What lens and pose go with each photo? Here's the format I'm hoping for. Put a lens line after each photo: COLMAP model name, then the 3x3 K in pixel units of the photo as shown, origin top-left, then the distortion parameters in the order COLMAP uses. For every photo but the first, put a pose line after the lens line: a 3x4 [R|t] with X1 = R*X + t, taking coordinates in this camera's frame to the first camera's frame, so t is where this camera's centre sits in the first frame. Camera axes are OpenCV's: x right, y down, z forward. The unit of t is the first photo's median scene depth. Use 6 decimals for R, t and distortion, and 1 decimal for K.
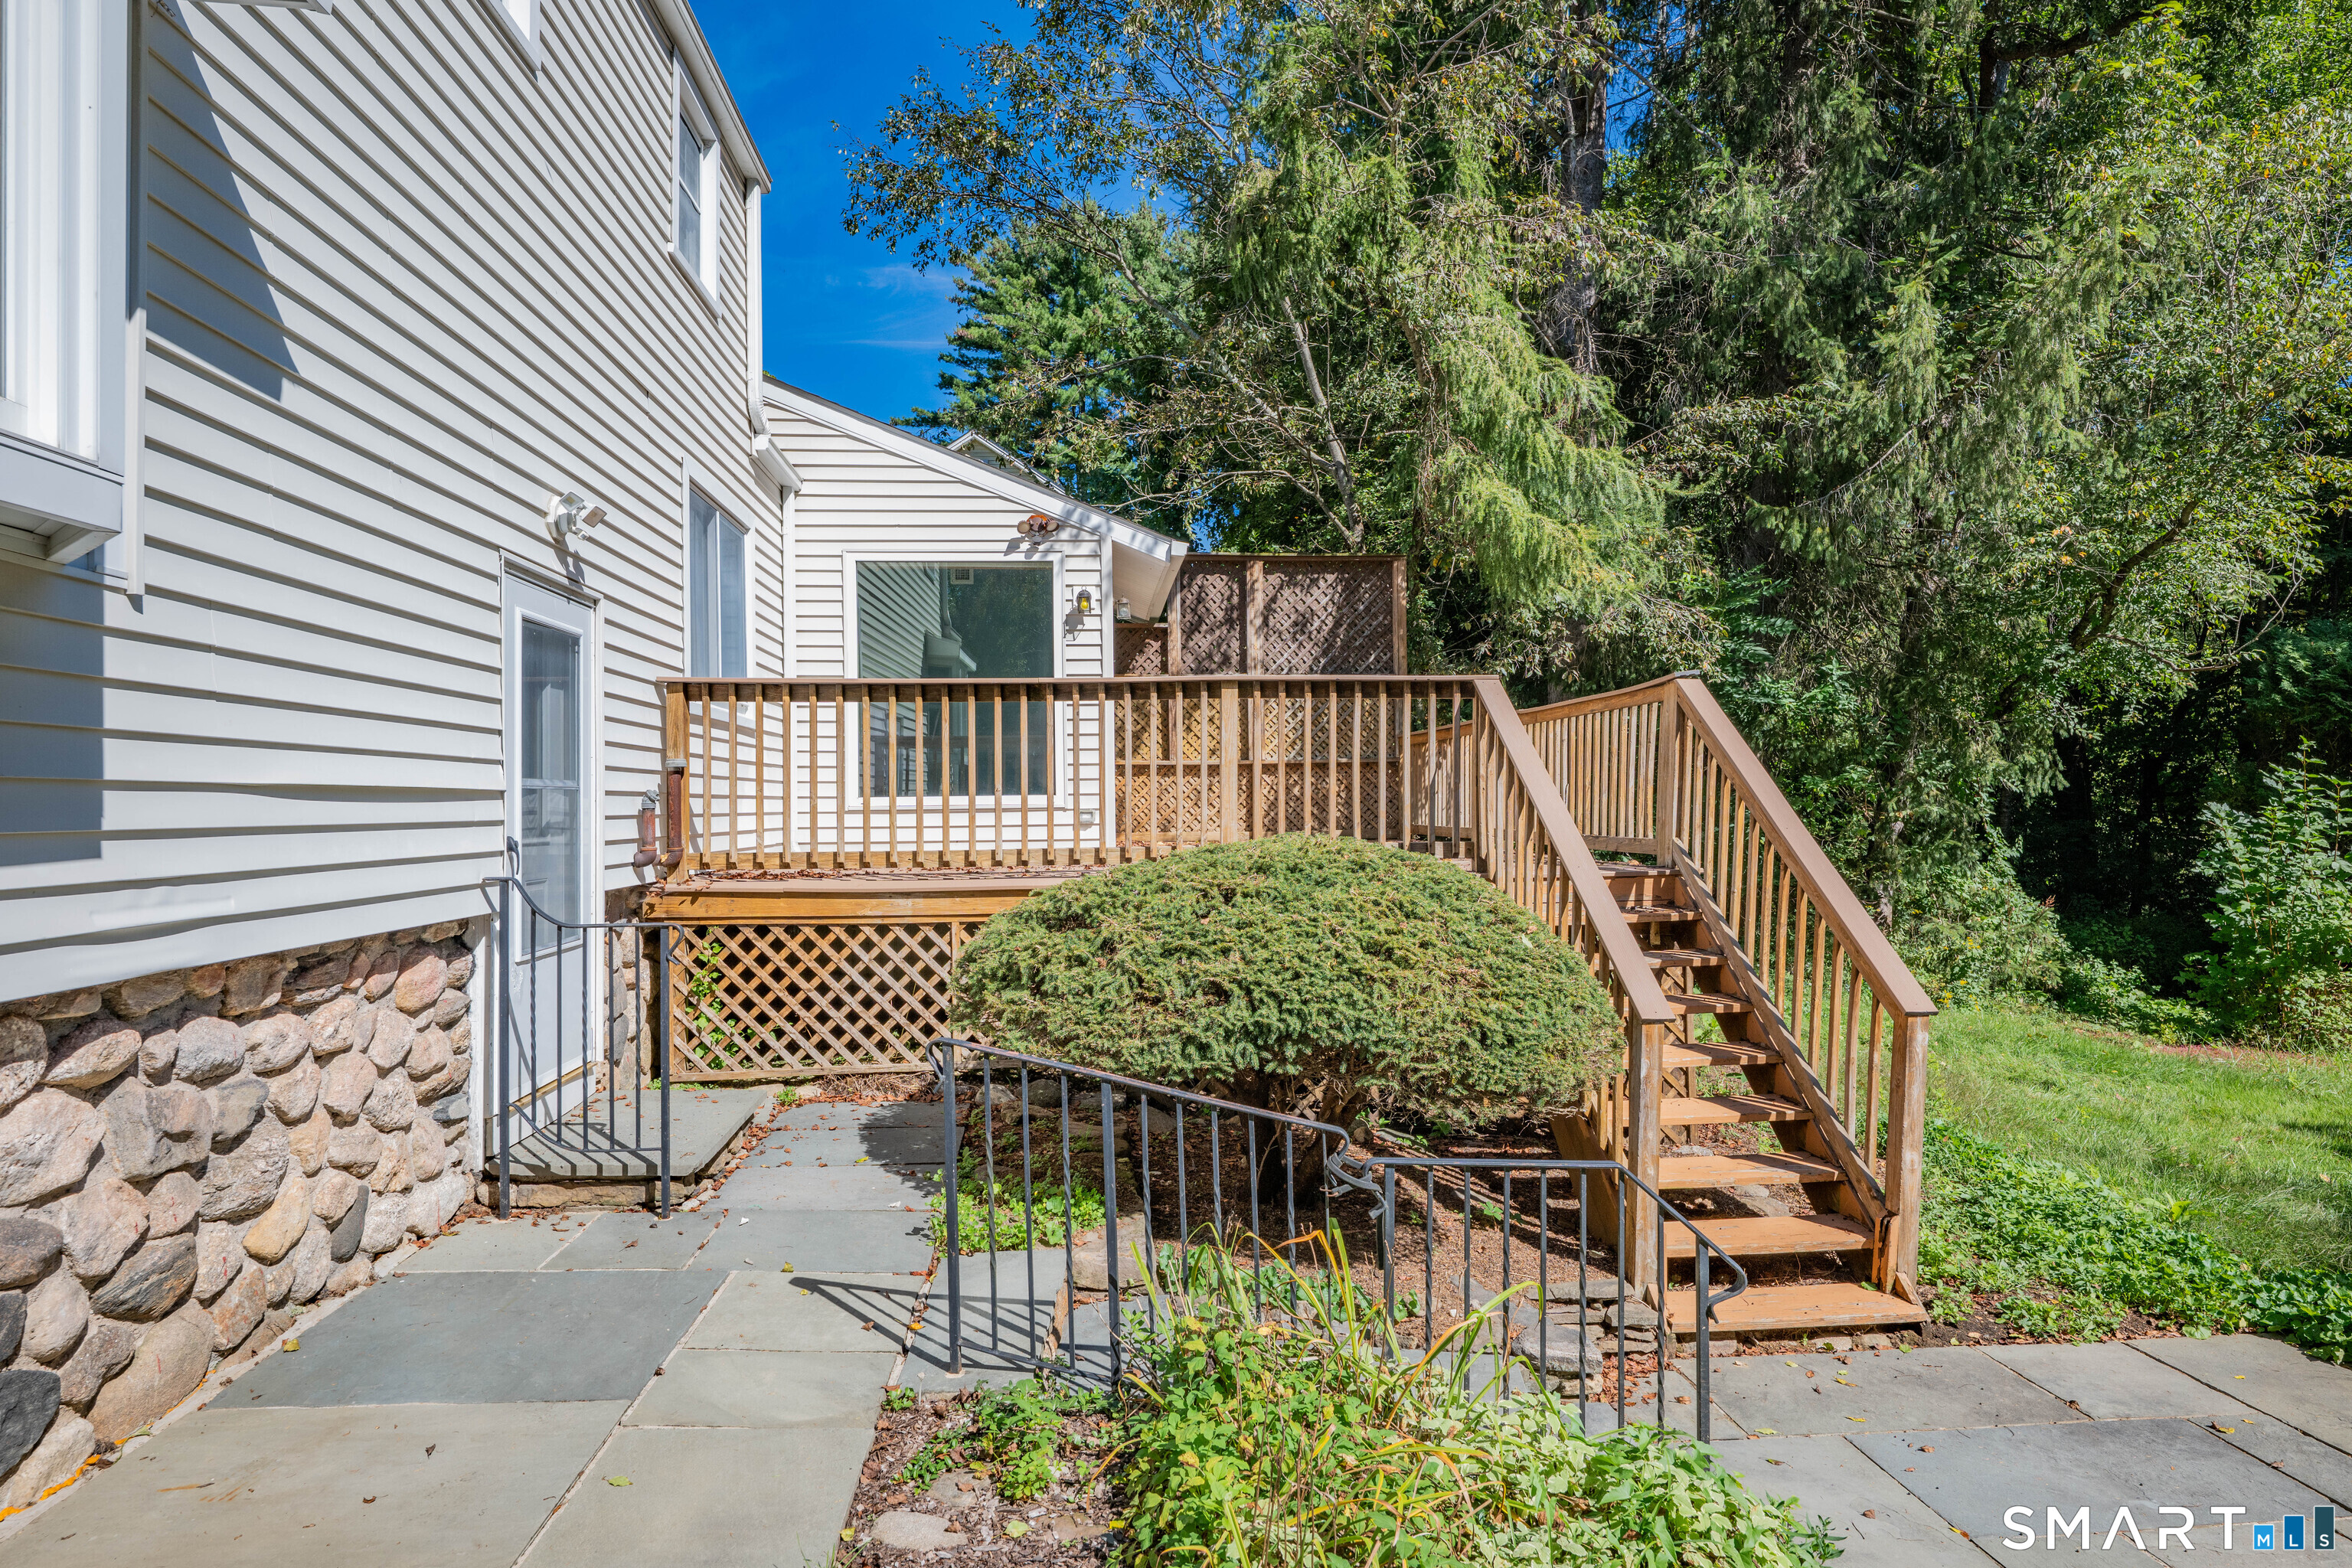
lens RADIAL K [[1287.7, 0, 1175.9], [0, 1287.7, 788.8], [0, 0, 1]] dist [-0.003436, -0.001691]
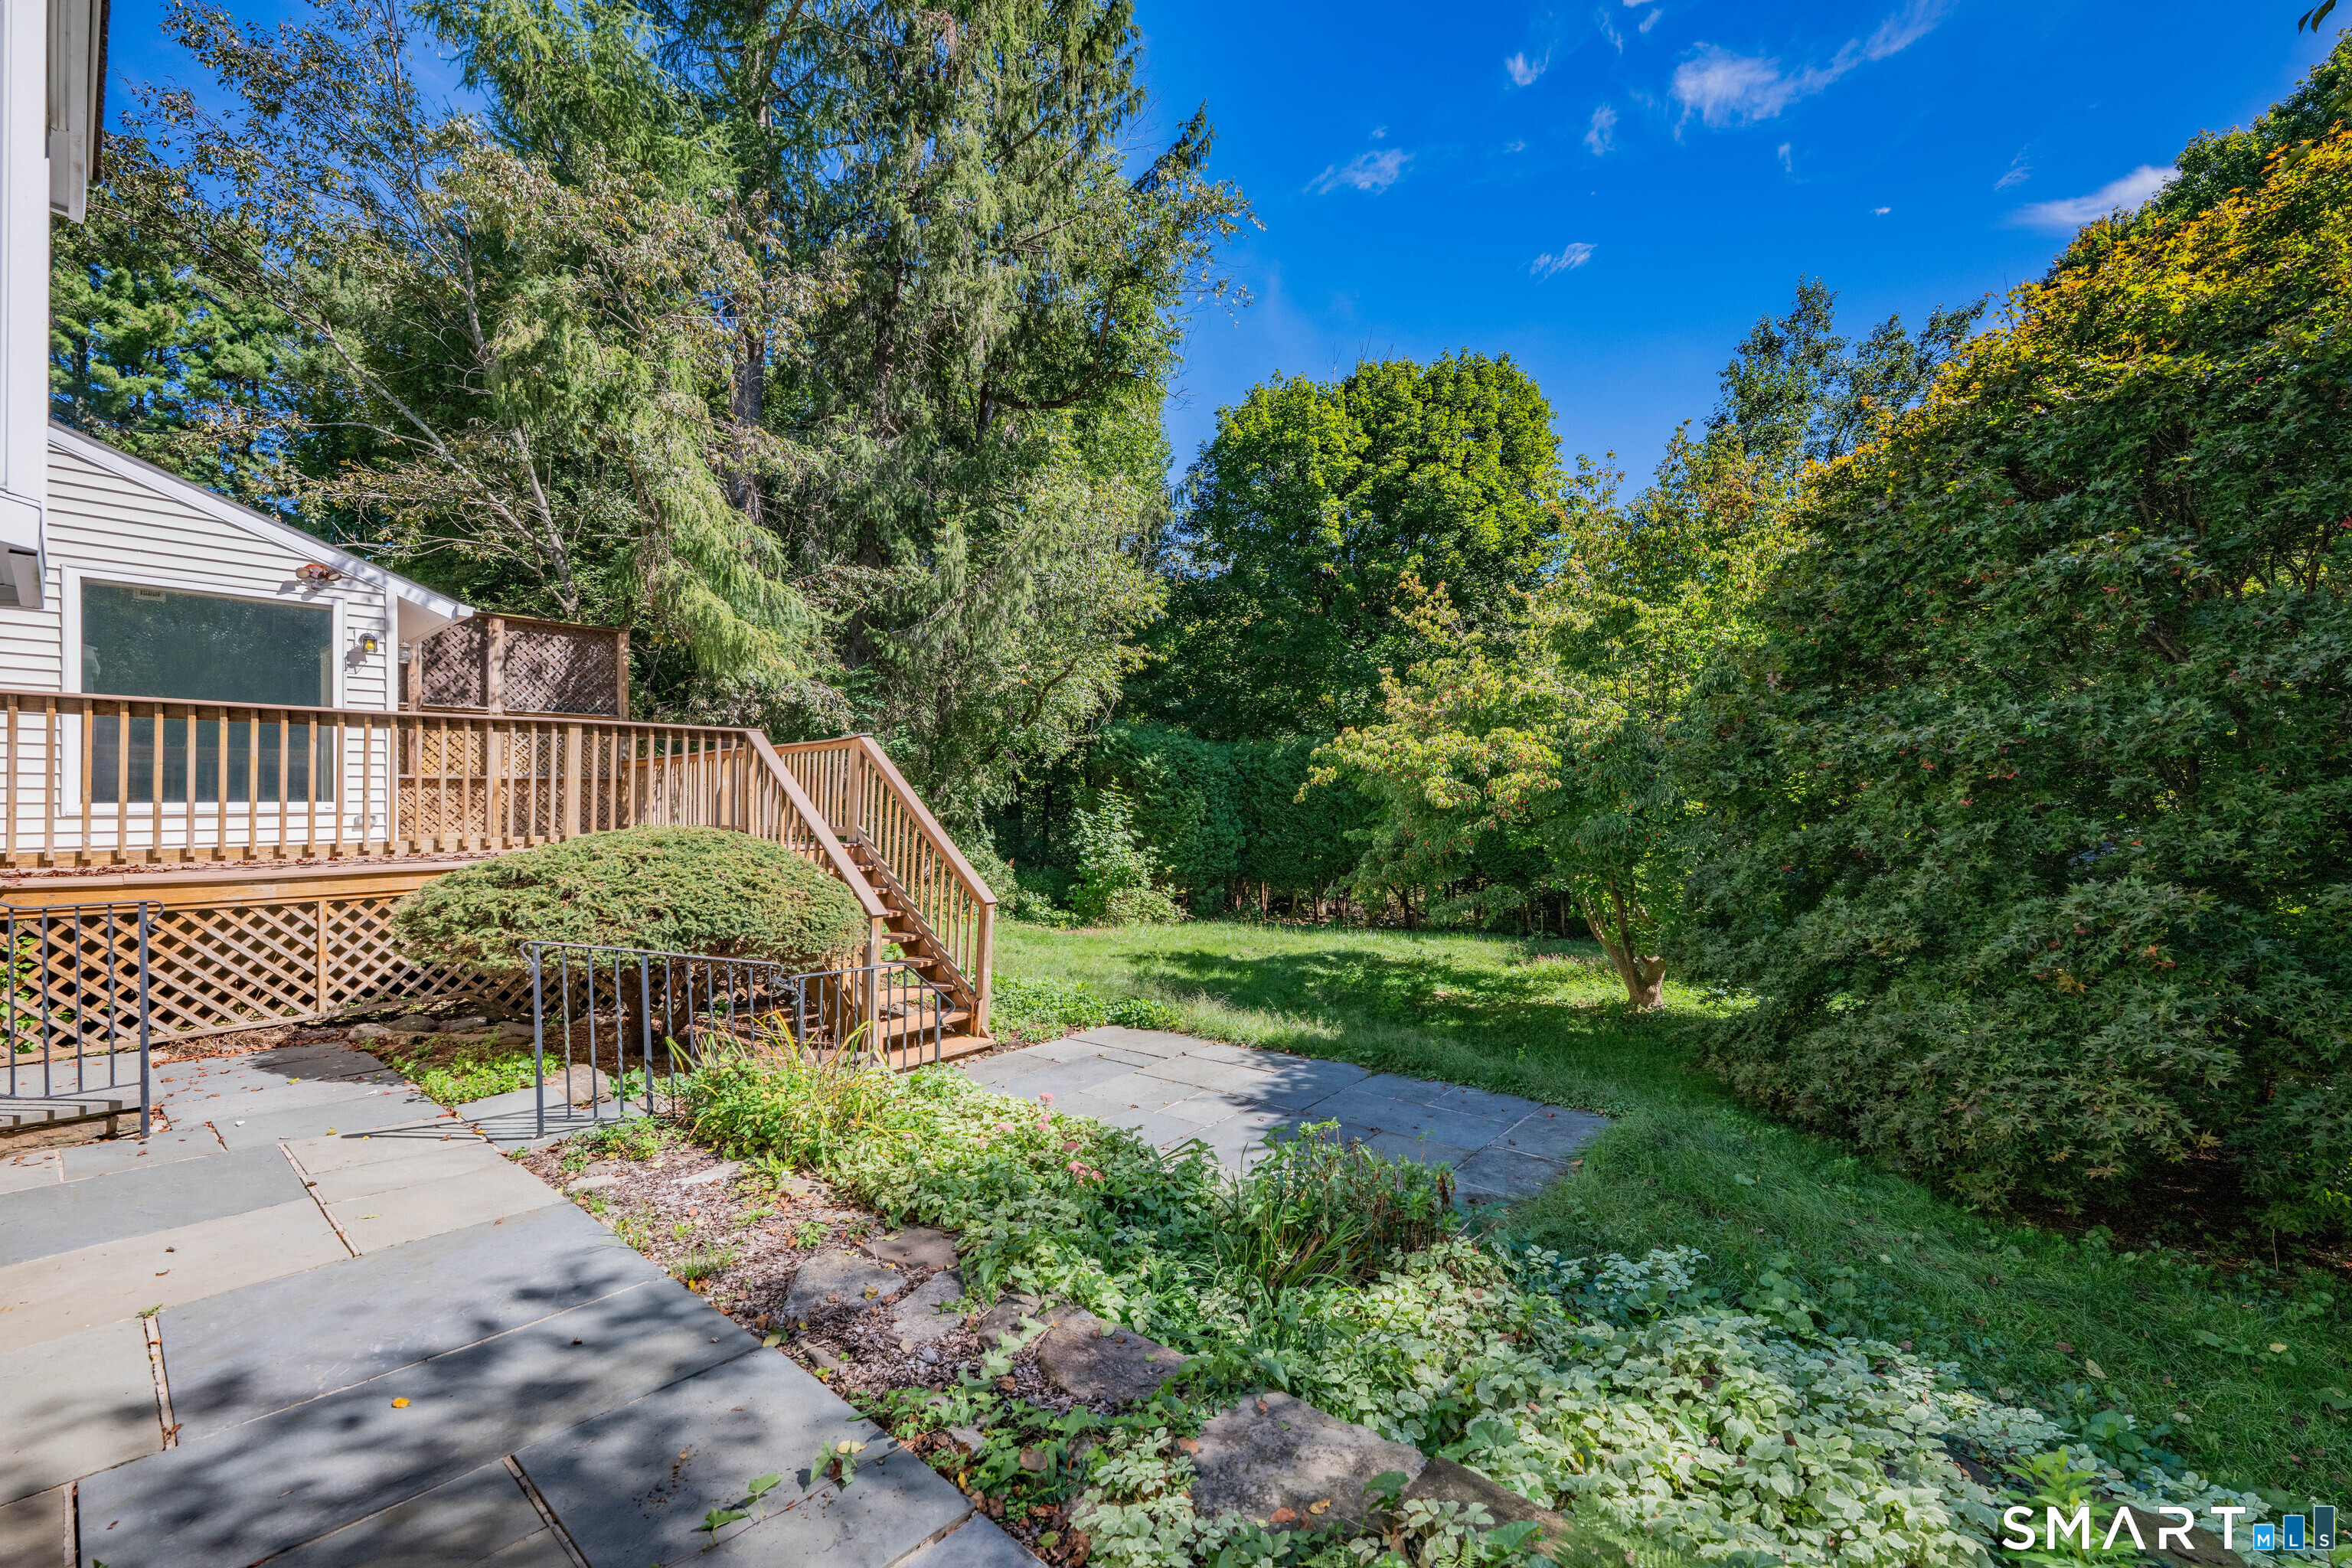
lens RADIAL K [[927.2, 0, 1176.0], [0, 927.2, 784.0], [0, 0, 1]] dist [0.000522, 0.000020]
pose [[0.699498, 0.017377, 0.714423, -0.157137], [-0.003116, 0.999769, -0.021266, 0.004084], [-0.714628, 0.012649, 0.699391, -0.152760]]
